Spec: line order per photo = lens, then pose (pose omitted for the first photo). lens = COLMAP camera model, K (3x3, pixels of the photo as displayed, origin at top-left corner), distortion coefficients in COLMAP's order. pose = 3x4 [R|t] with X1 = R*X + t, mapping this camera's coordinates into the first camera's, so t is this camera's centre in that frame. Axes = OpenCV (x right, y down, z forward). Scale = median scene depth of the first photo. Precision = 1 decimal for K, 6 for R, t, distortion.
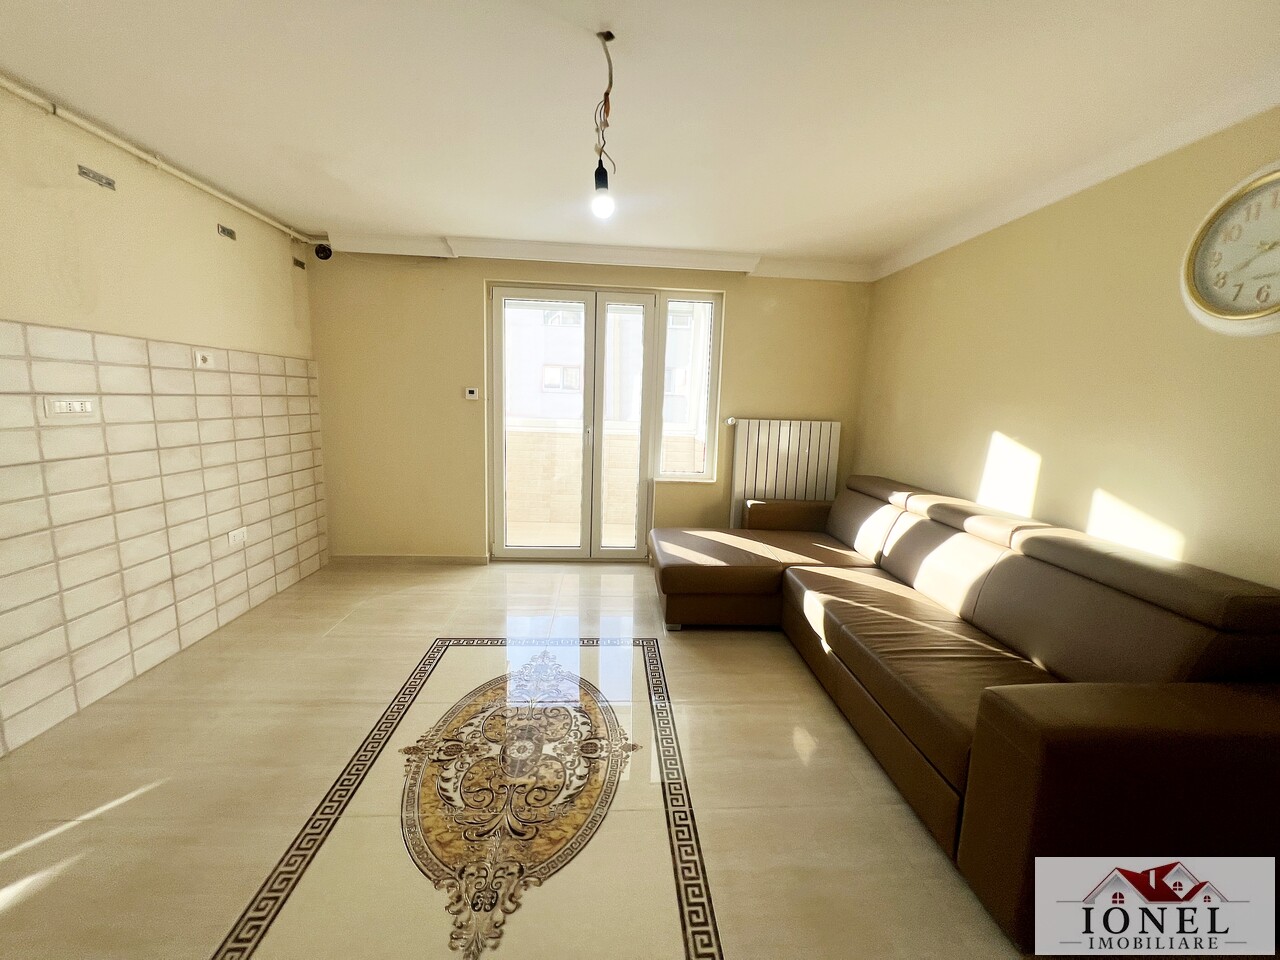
lens RADIAL K [[513.0, 0, 638.2], [0, 513.0, 474.3], [0, 0, 1]] dist [-0.001223, 0.000200]
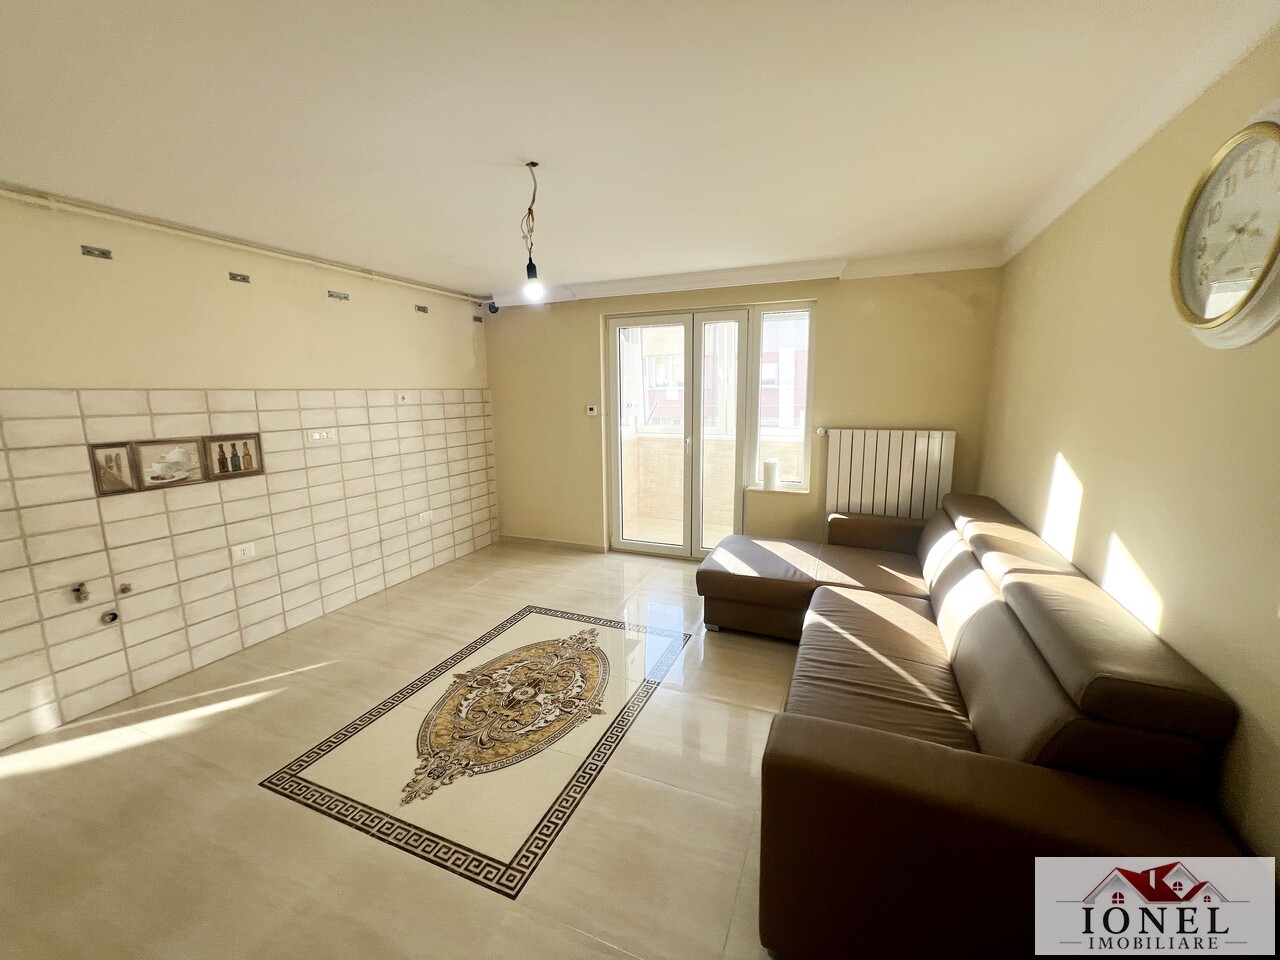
lens RADIAL K [[513.0, 0, 638.2], [0, 513.0, 474.3], [0, 0, 1]] dist [-0.001223, 0.000200]
pose [[0.894891, 0.030557, -0.445236, 0.411781], [-0.025278, 0.999522, 0.017791, -0.041500], [0.445567, -0.004666, 0.895236, -0.037960]]
